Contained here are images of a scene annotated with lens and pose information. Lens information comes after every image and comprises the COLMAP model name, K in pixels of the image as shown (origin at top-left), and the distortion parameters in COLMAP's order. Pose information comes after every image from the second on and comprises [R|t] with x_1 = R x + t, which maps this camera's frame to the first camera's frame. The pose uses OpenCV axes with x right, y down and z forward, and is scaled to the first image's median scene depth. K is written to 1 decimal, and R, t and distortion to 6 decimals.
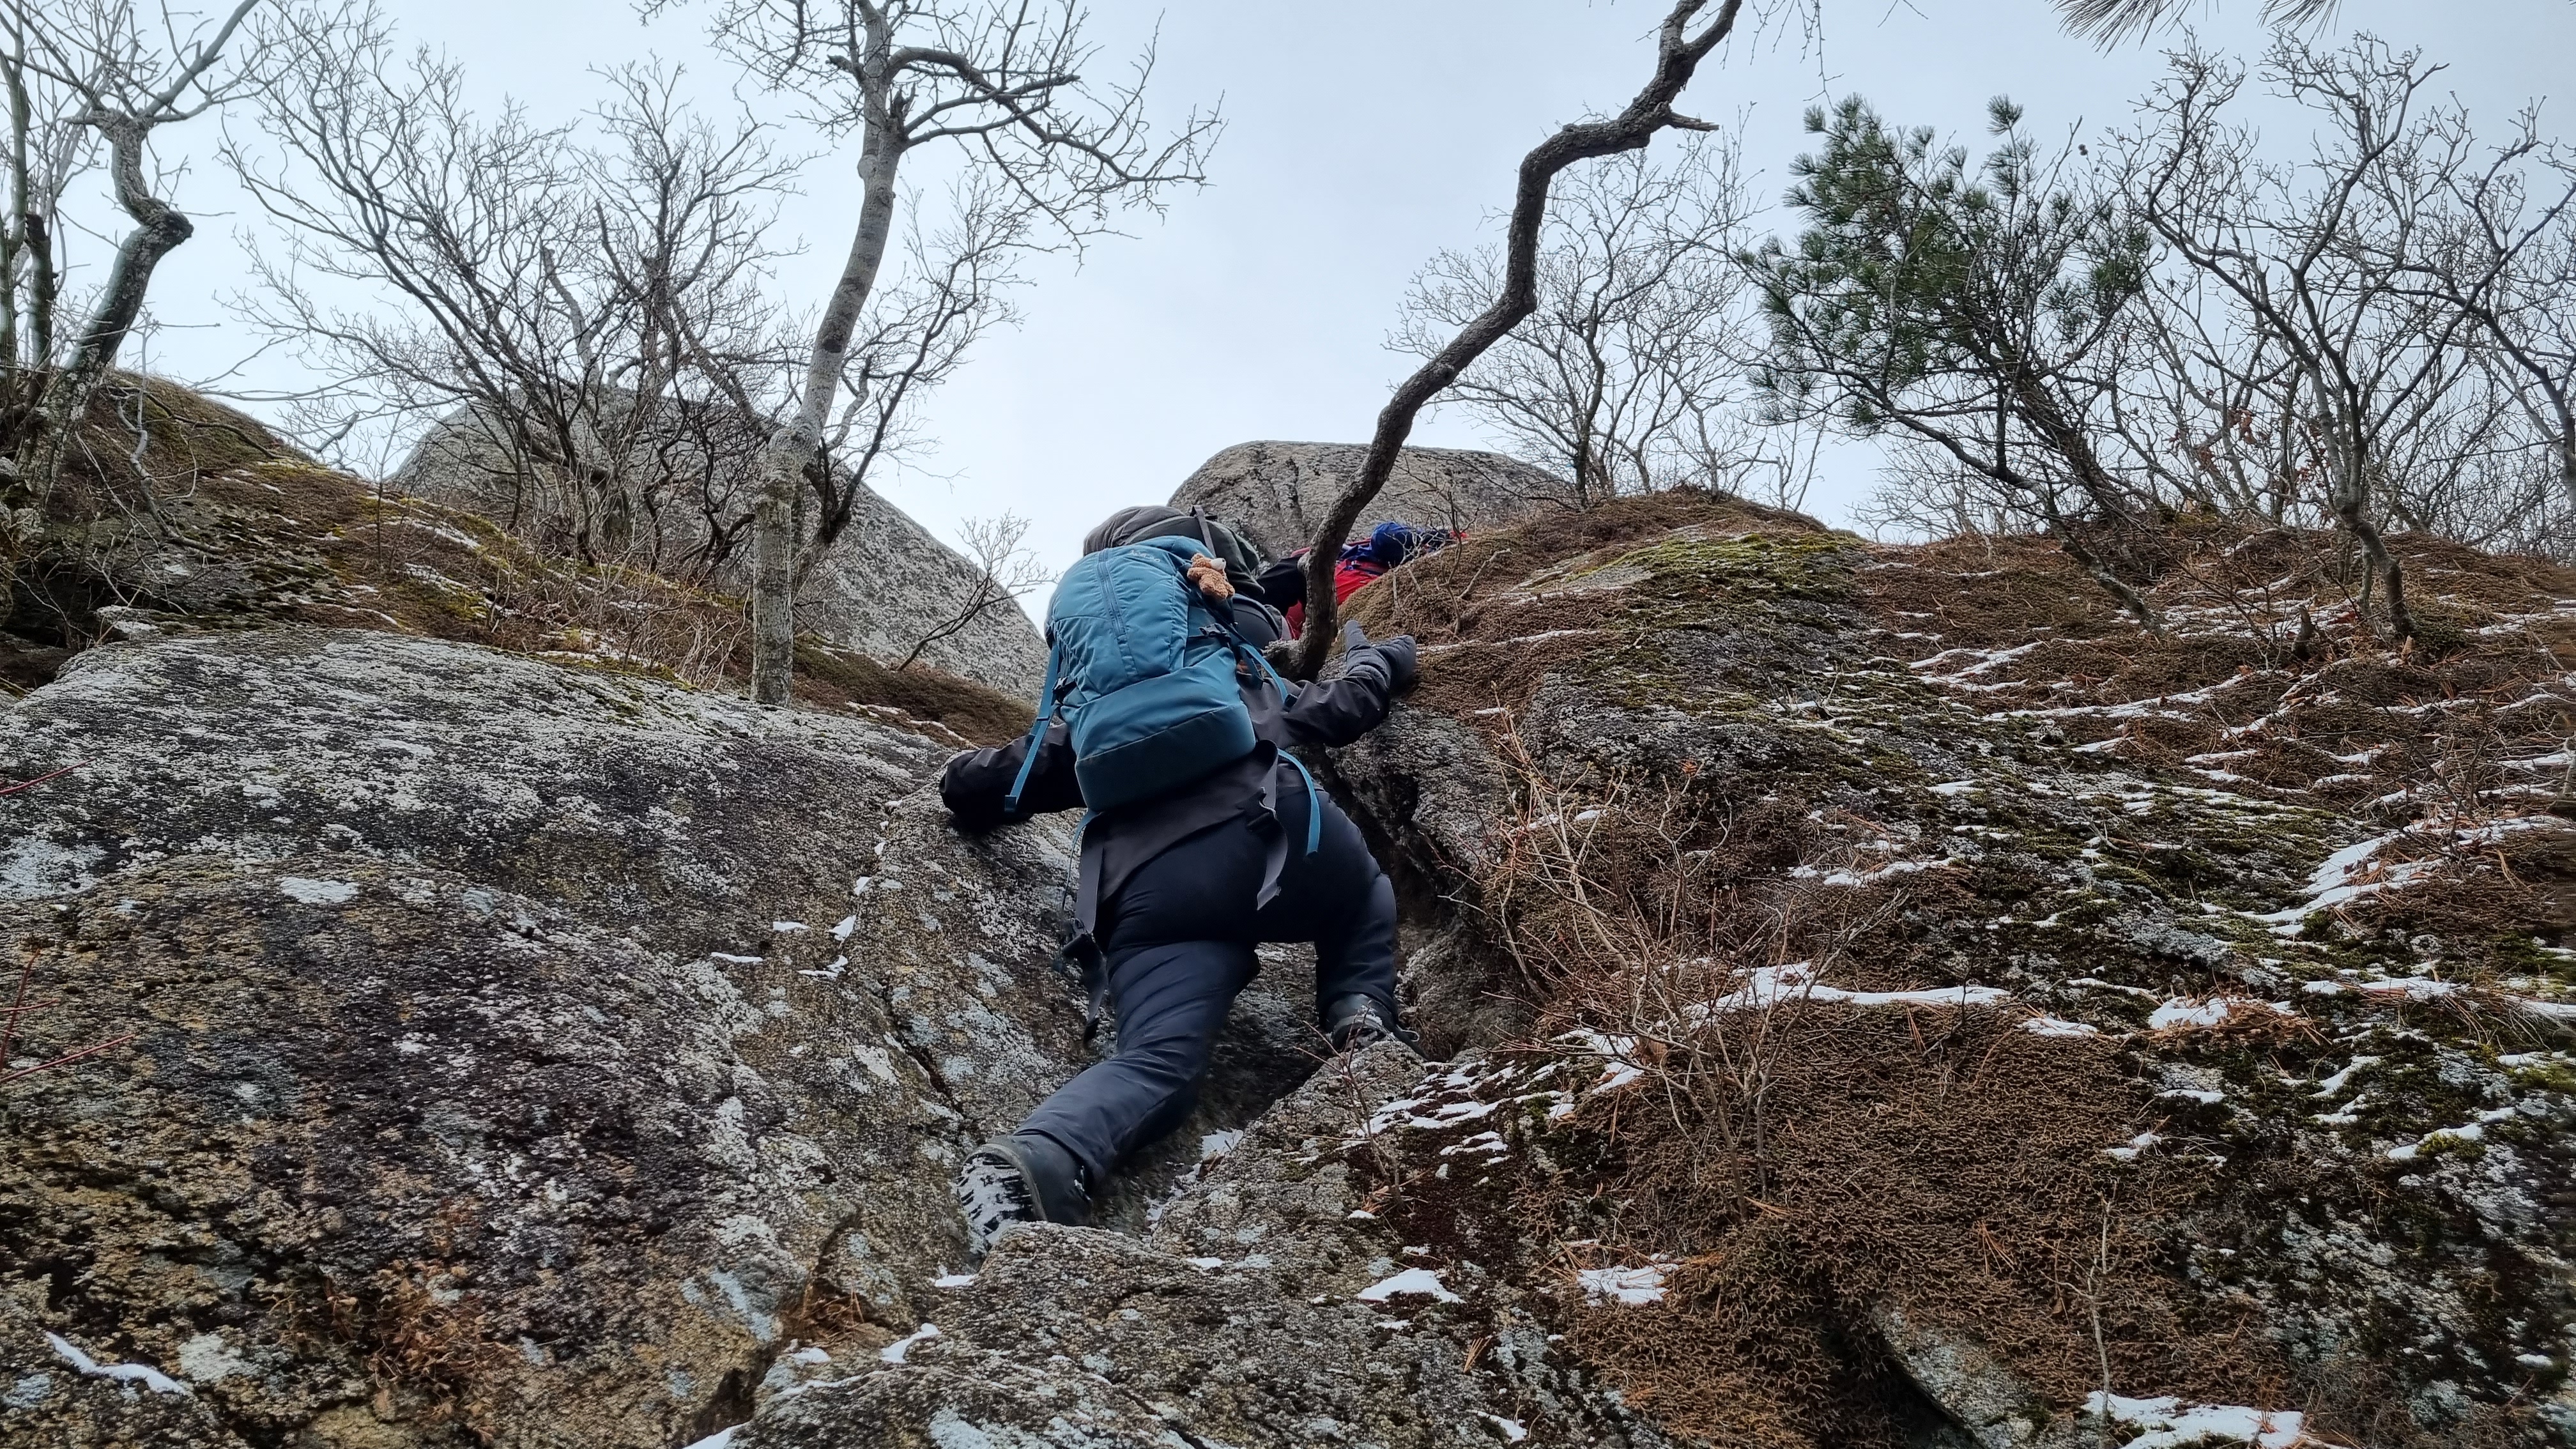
lens RADIAL K [[2881.6, 0, 1286.3], [0, 2881.6, 728.1], [0, 0, 1]] dist [0.093476, 0.000000]
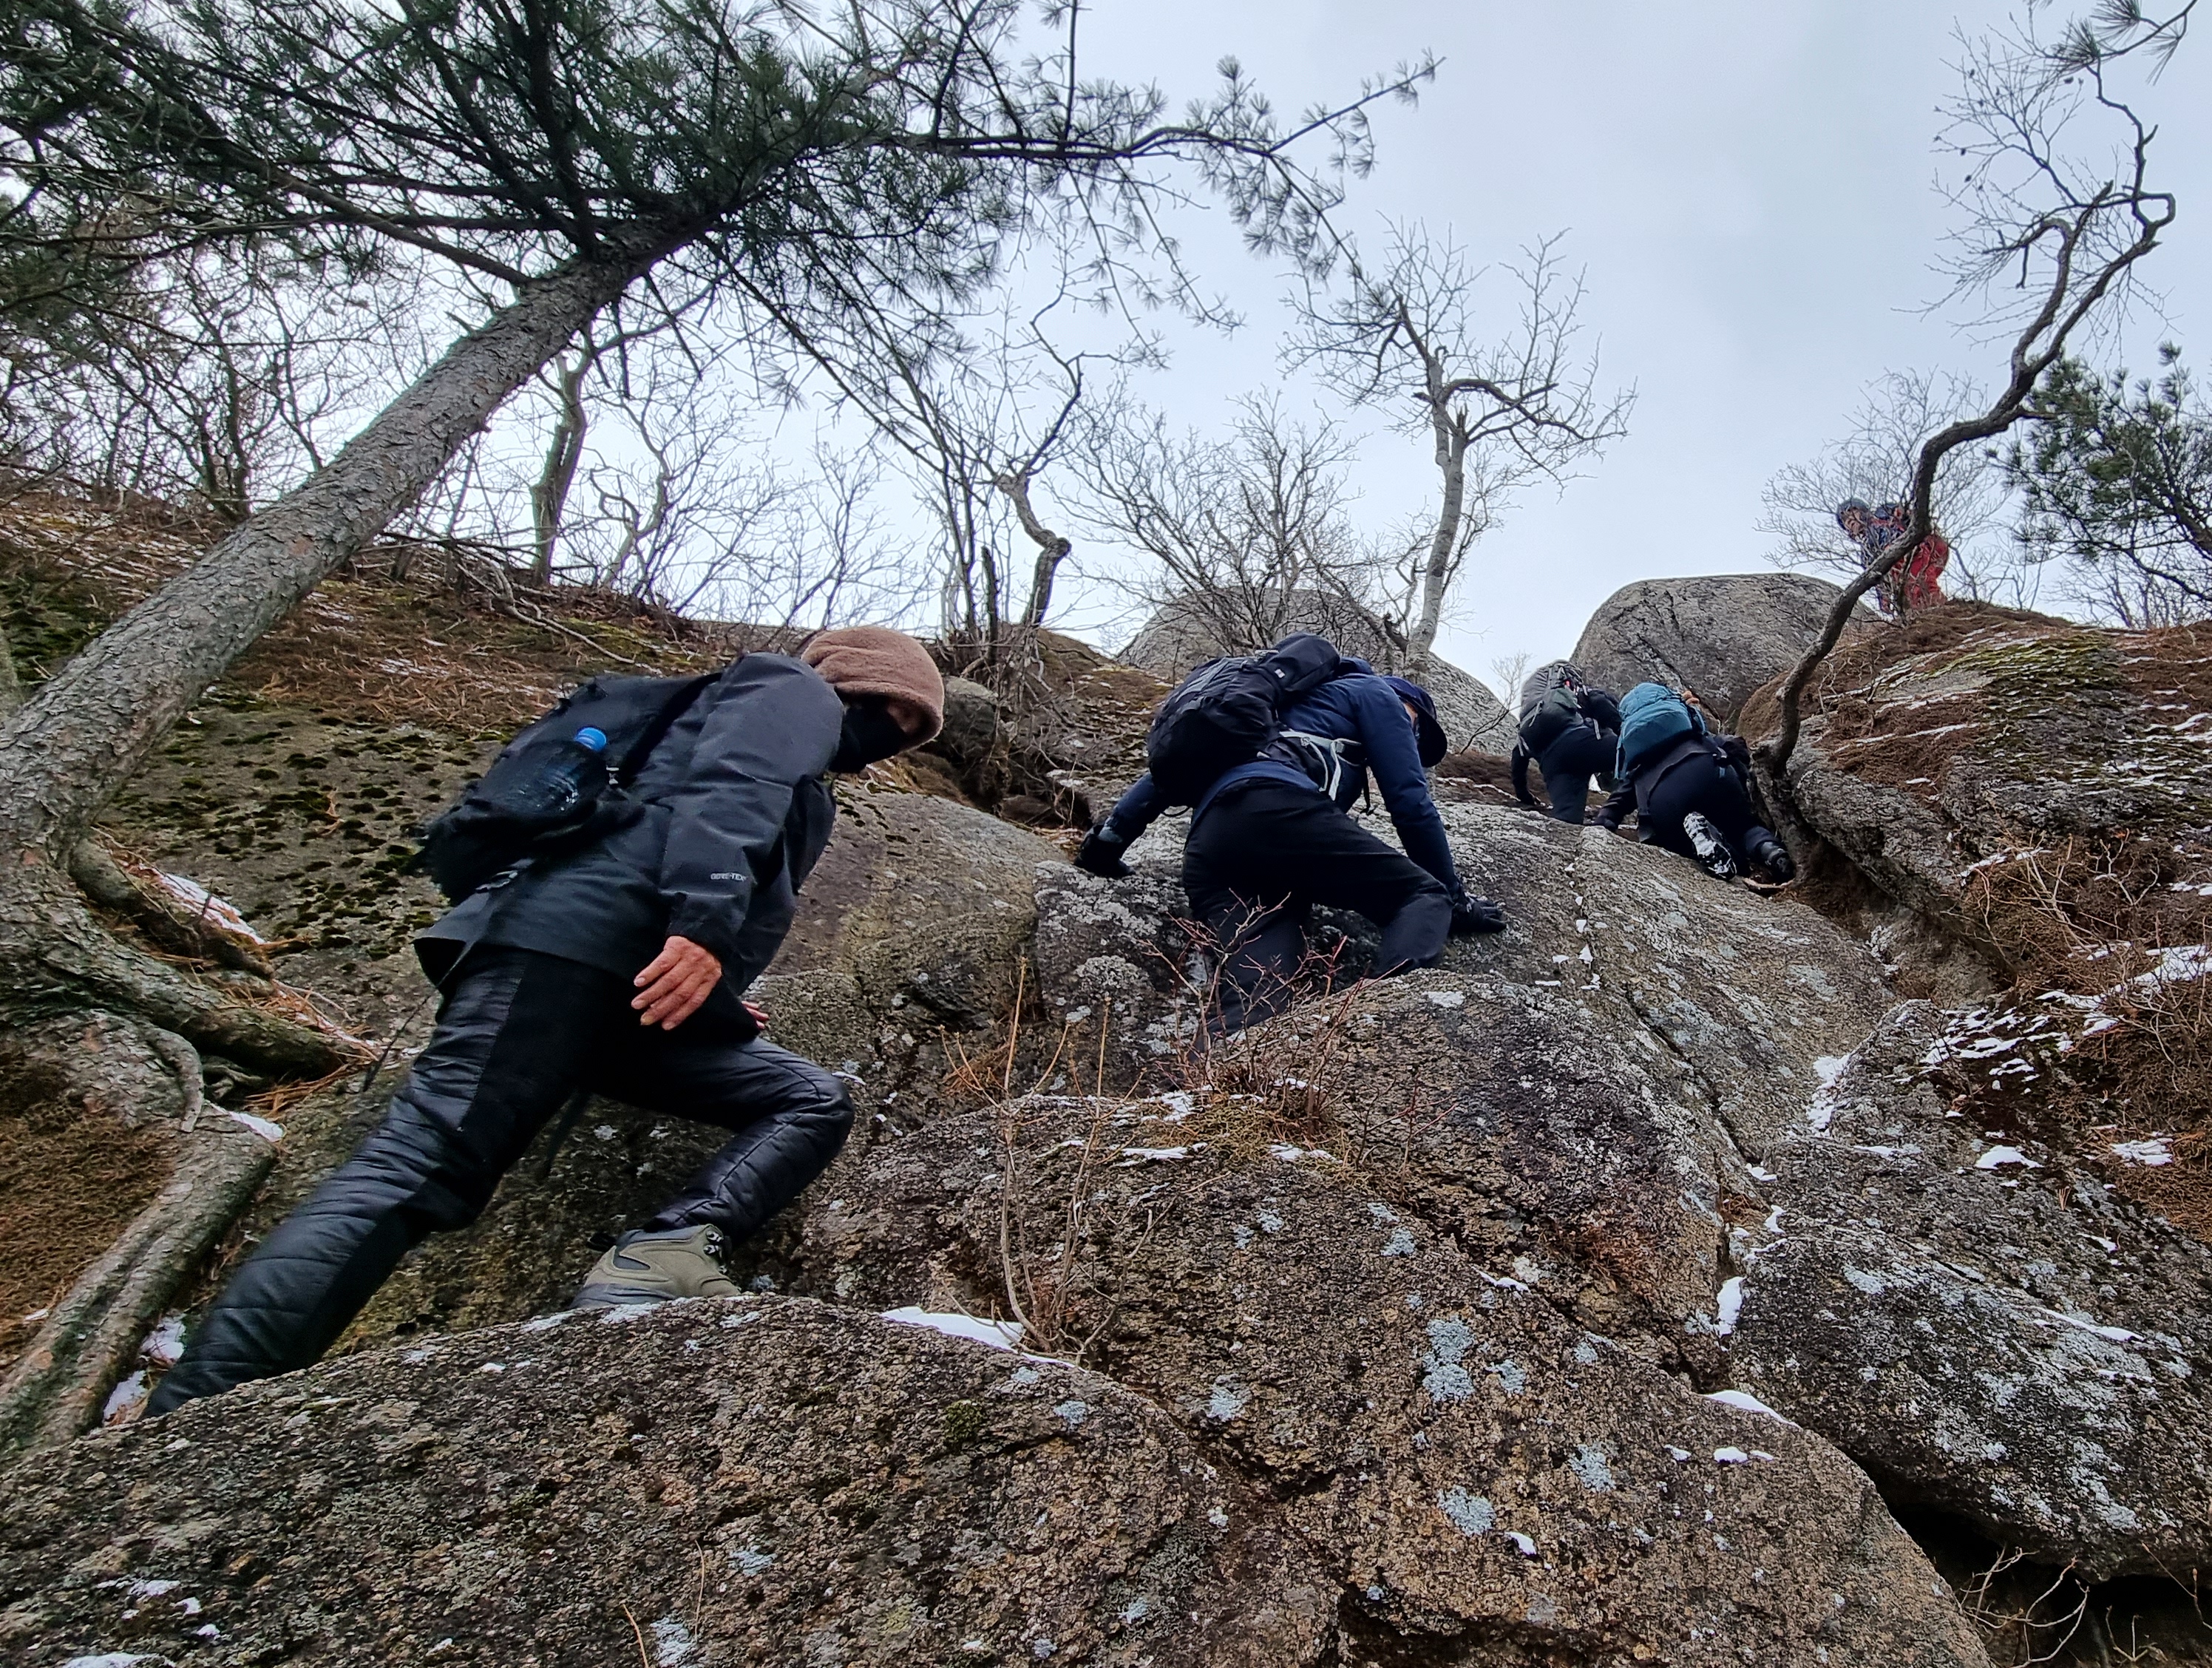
lens RADIAL K [[1929.4, 0, 1108.4], [0, 1929.4, 829.4], [0, 0, 1]] dist [-0.004551, 0.005061]
pose [[0.988777, -0.075628, -0.128842, -0.296176], [0.087153, 0.992451, 0.086284, -0.136930], [0.121344, -0.096545, 0.987904, -0.177455]]
